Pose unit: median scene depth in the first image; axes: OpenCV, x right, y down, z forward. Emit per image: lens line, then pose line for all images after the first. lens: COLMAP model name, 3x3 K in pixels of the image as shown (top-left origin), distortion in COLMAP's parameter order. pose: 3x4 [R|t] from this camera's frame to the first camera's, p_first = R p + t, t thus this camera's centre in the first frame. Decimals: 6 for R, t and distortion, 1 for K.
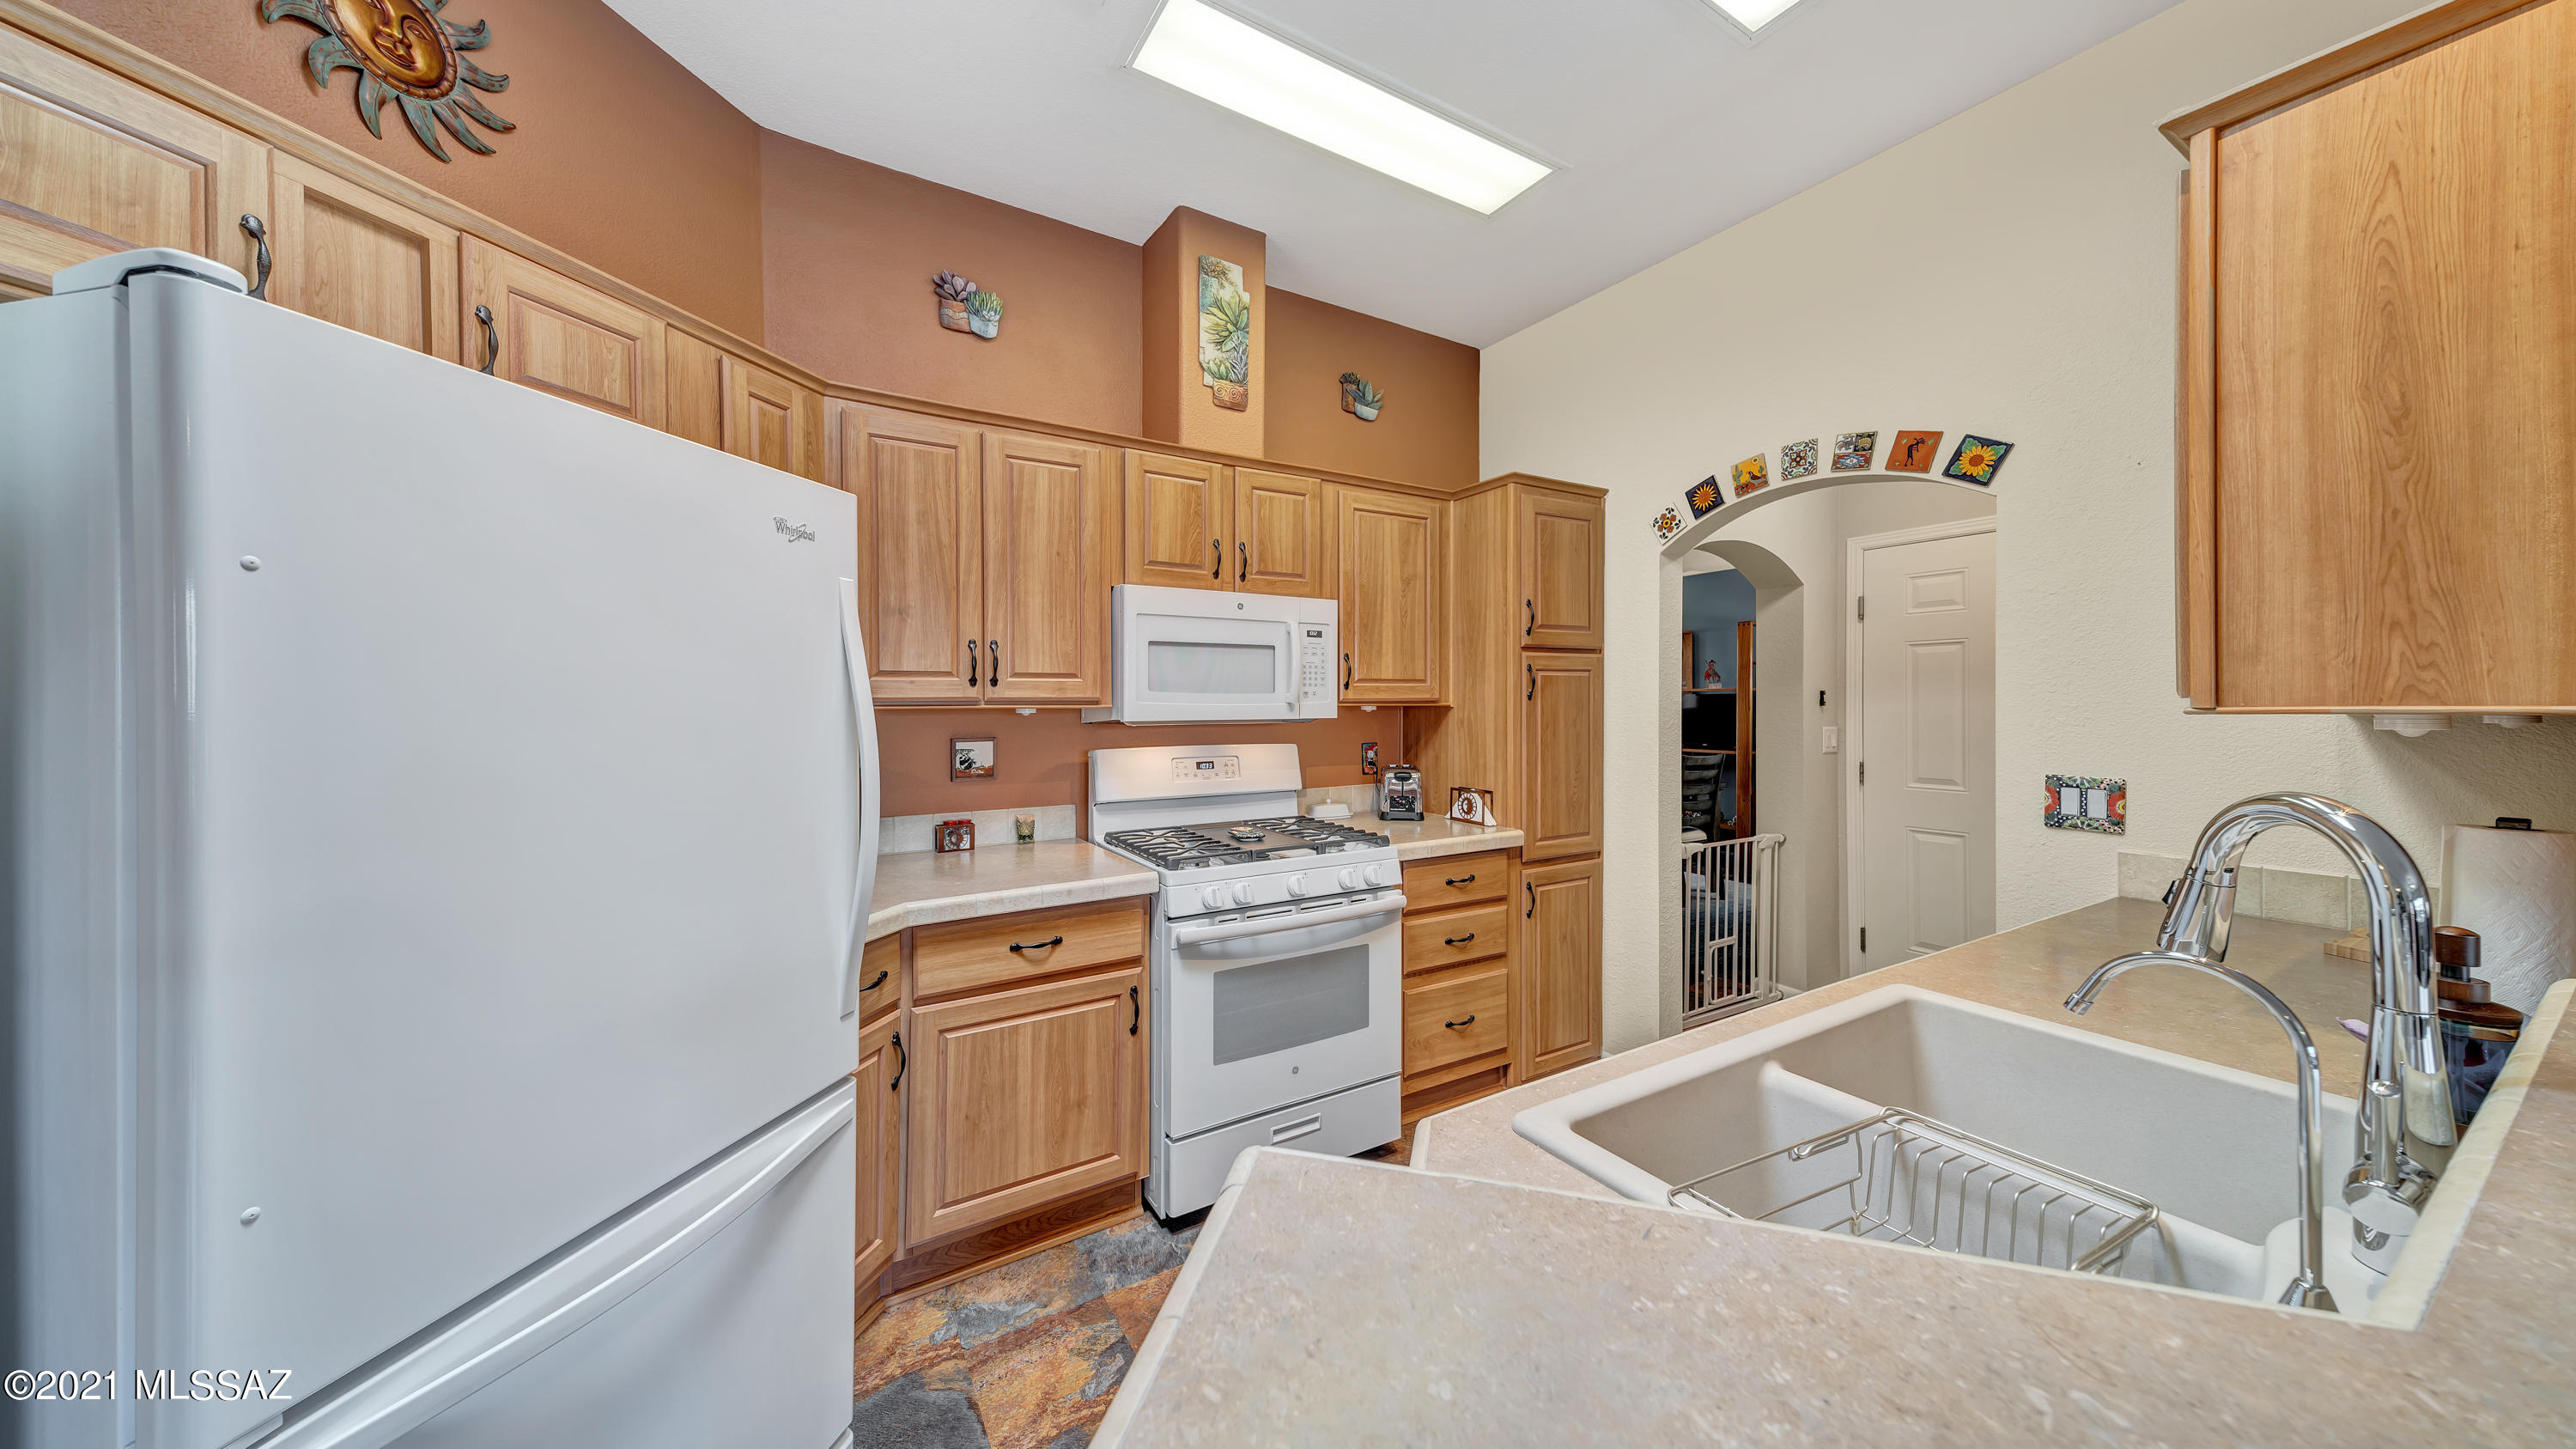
lens RADIAL K [[842.2, 0, 1281.8], [0, 842.2, 699.0], [0, 0, 1]] dist [0.021624, -0.000580]
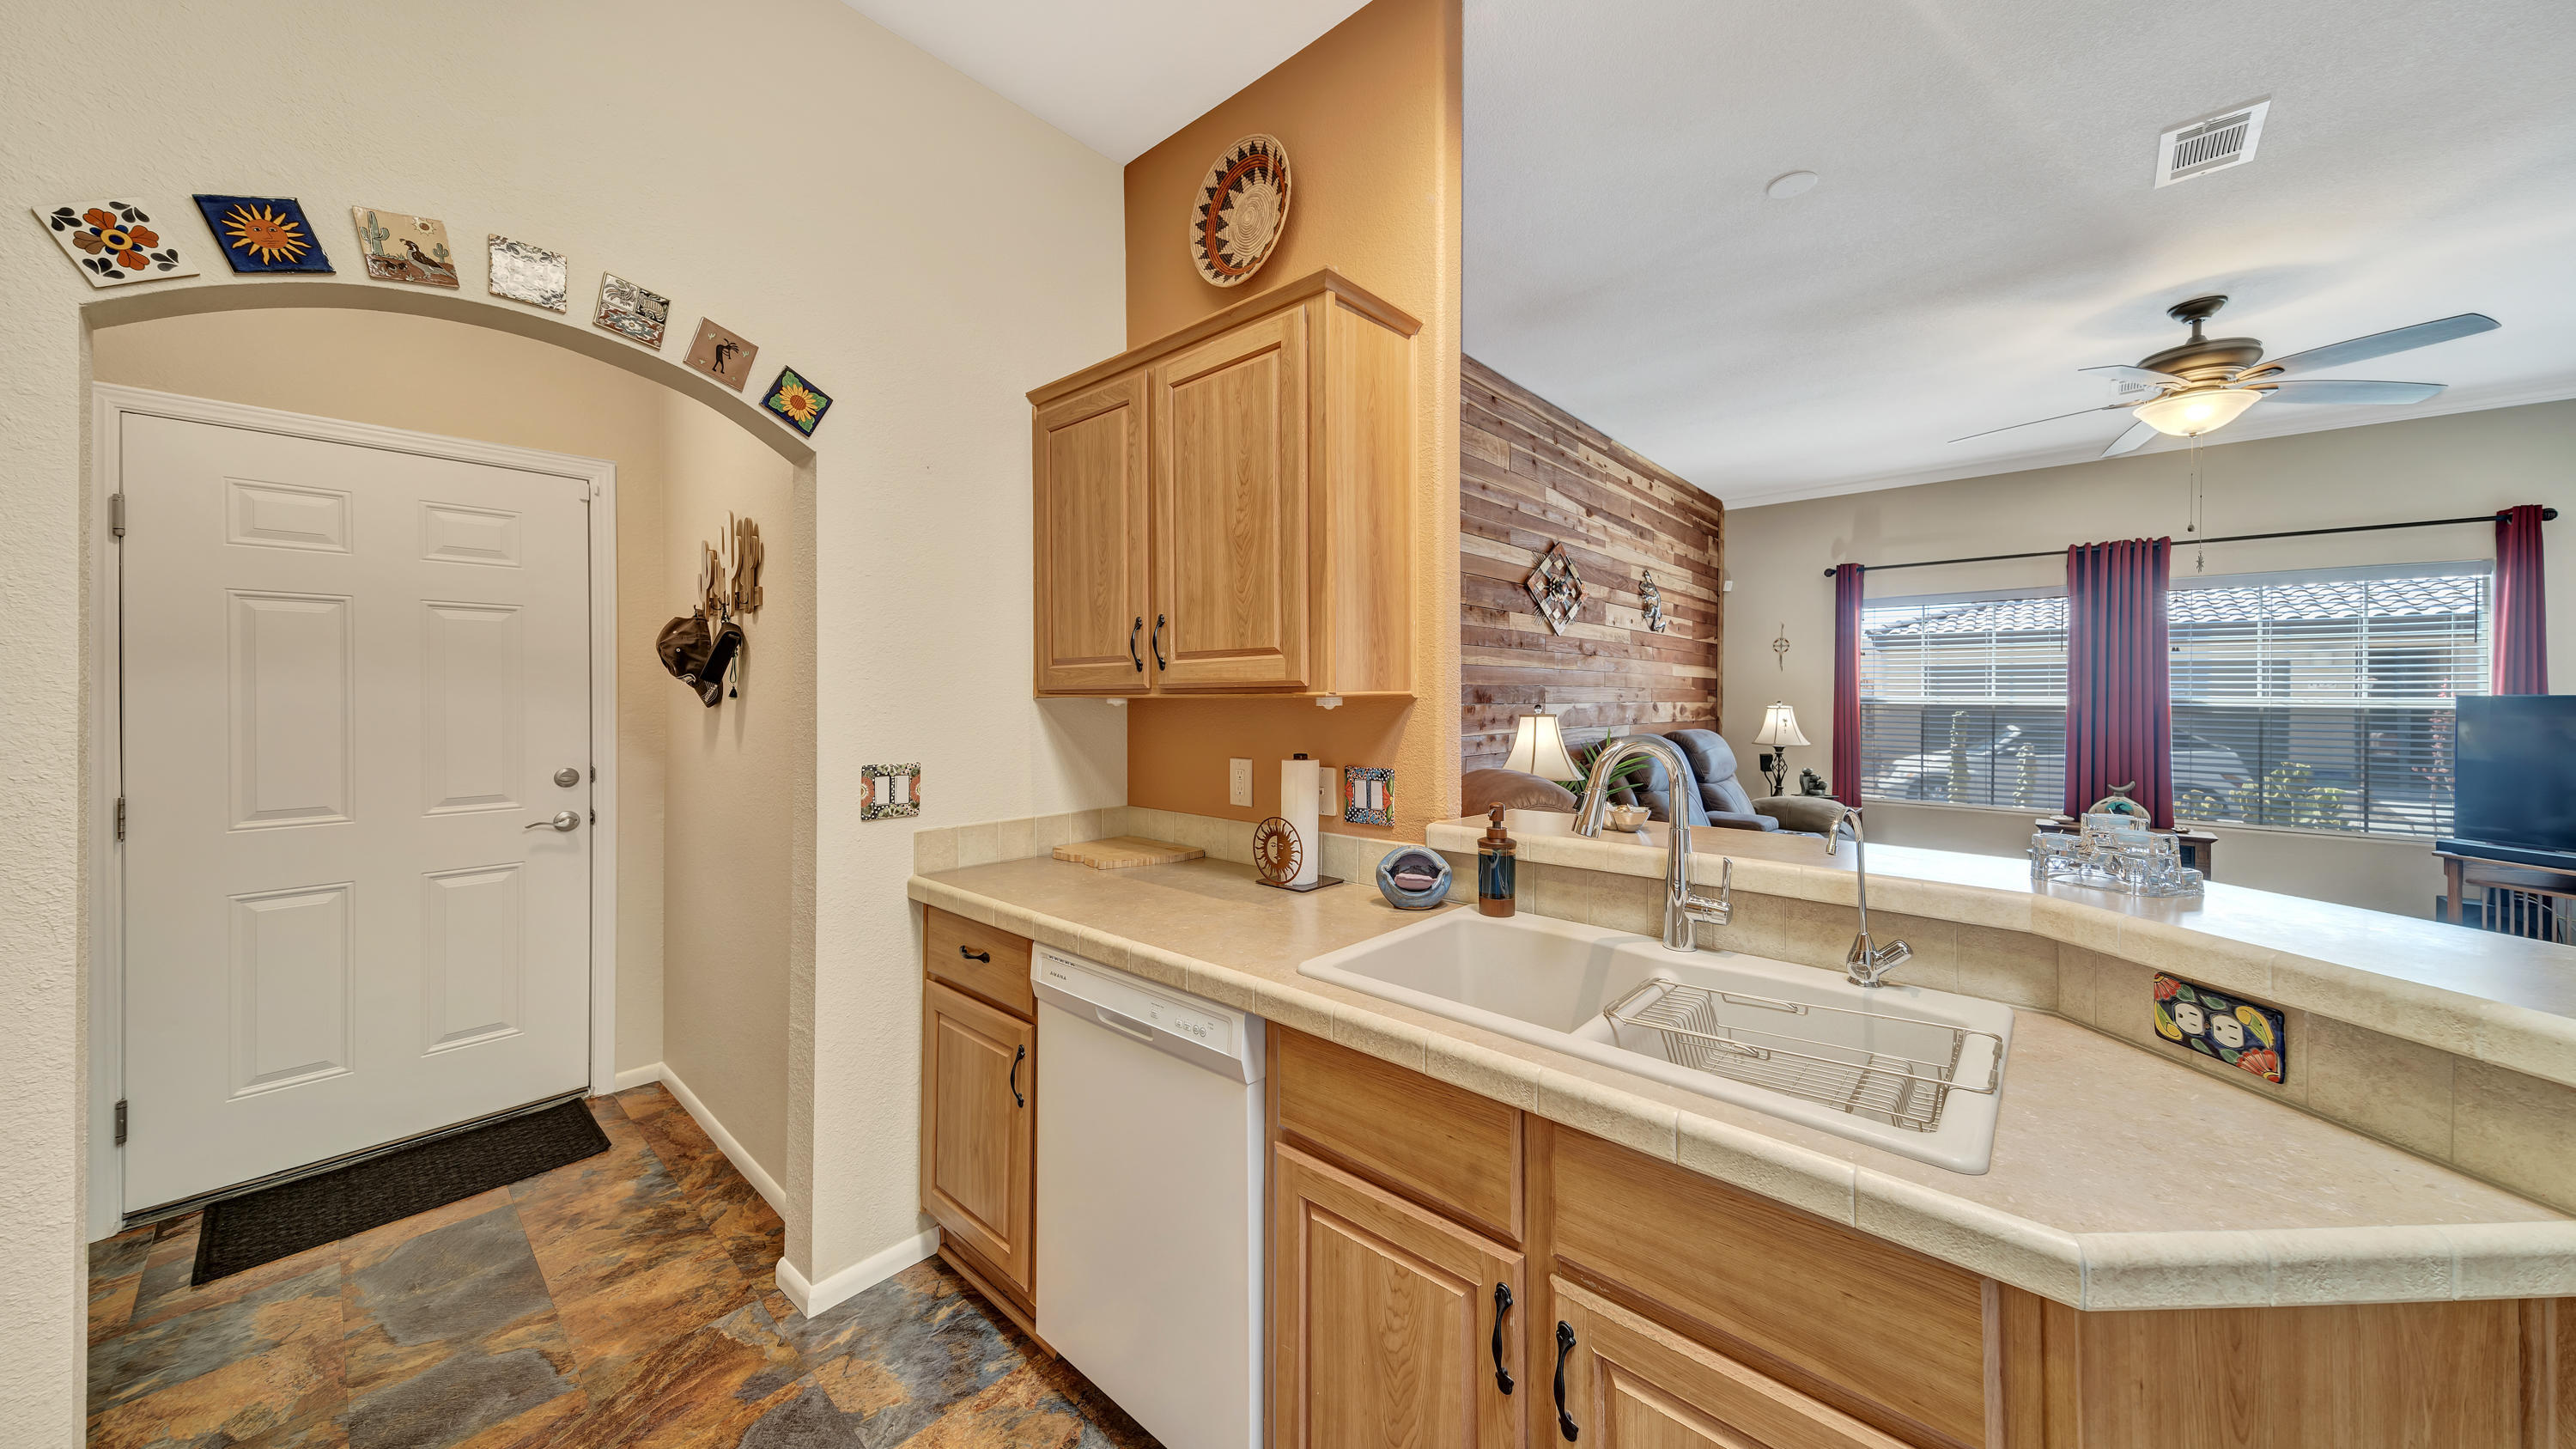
lens RADIAL K [[842.2, 0, 1296.2], [0, 842.2, 700.2], [0, 0, 1]] dist [0.021624, -0.000580]
pose [[-0.289020, -0.010450, 0.957266, -0.117740], [-0.003714, 0.999945, 0.009794, 0.003835], [-0.957316, -0.000725, -0.289043, 0.674449]]
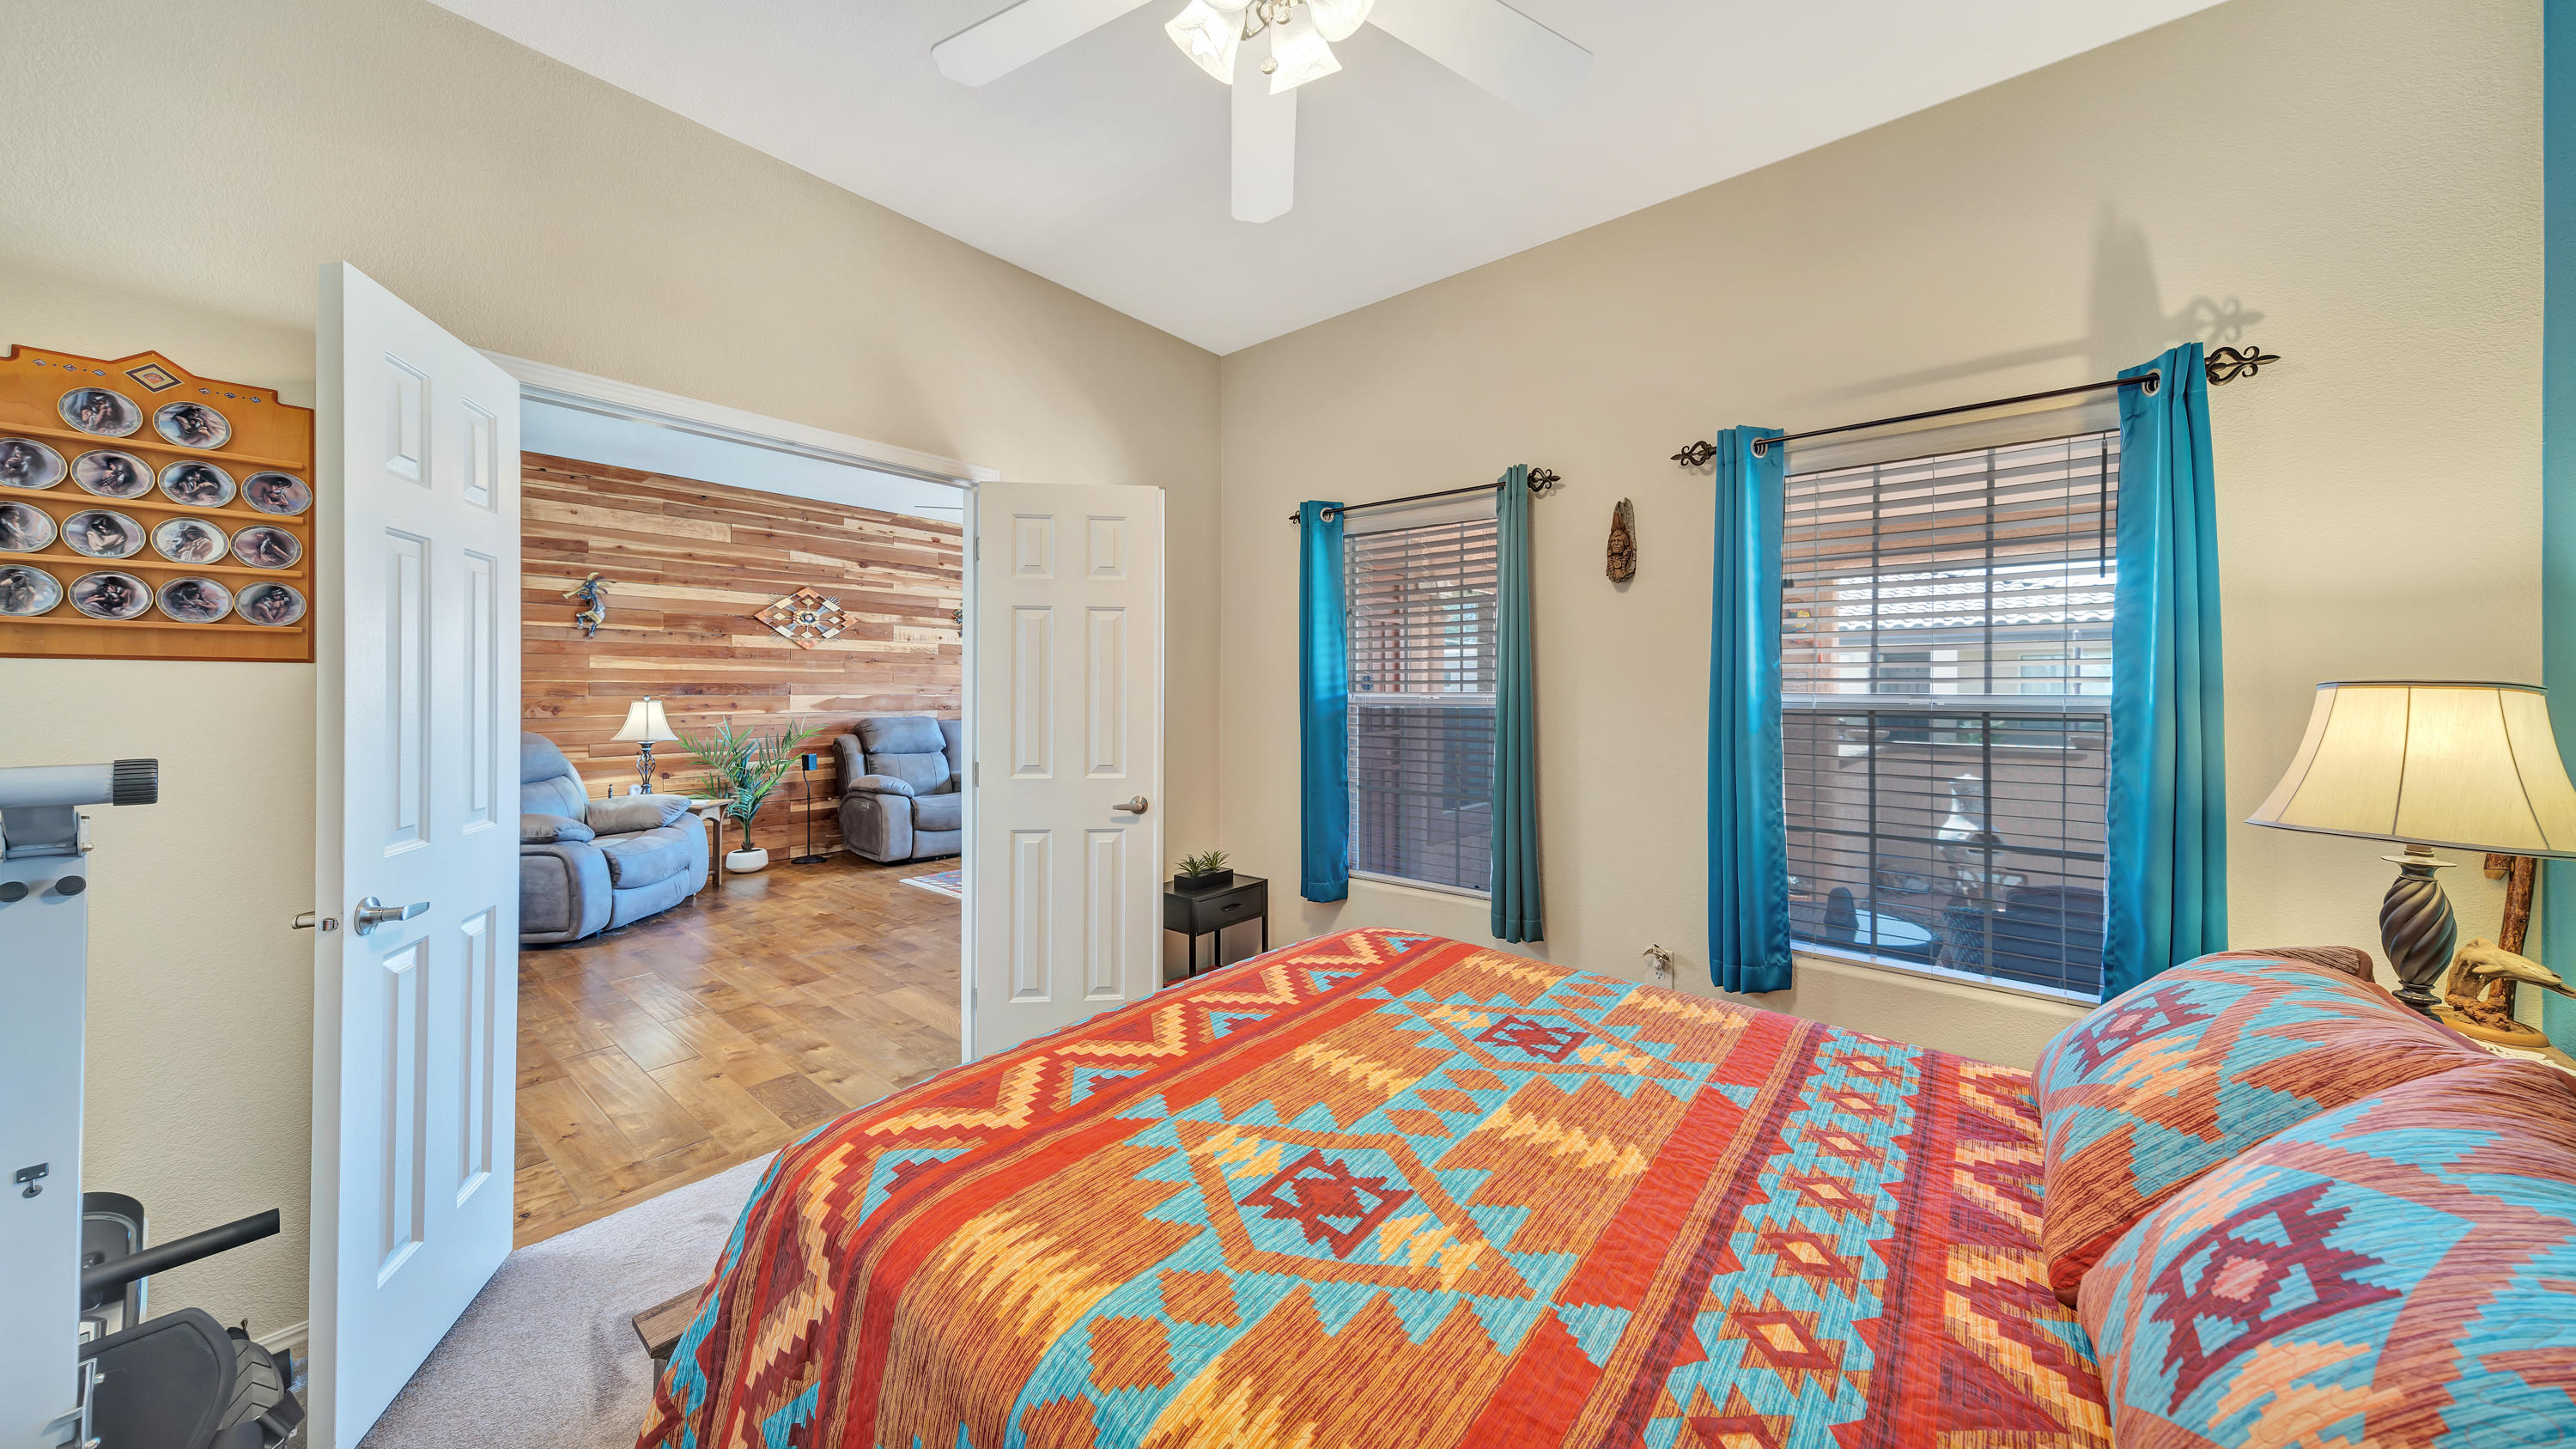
lens RADIAL K [[842.2, 0, 1287.5], [0, 842.2, 694.9], [0, 0, 1]] dist [0.021624, -0.000580]
pose [[-0.325037, -0.008212, 0.945666, -1.627818], [-0.005136, 0.999963, 0.006919, 0.000077], [-0.945687, -0.002608, -0.325067, -0.972578]]
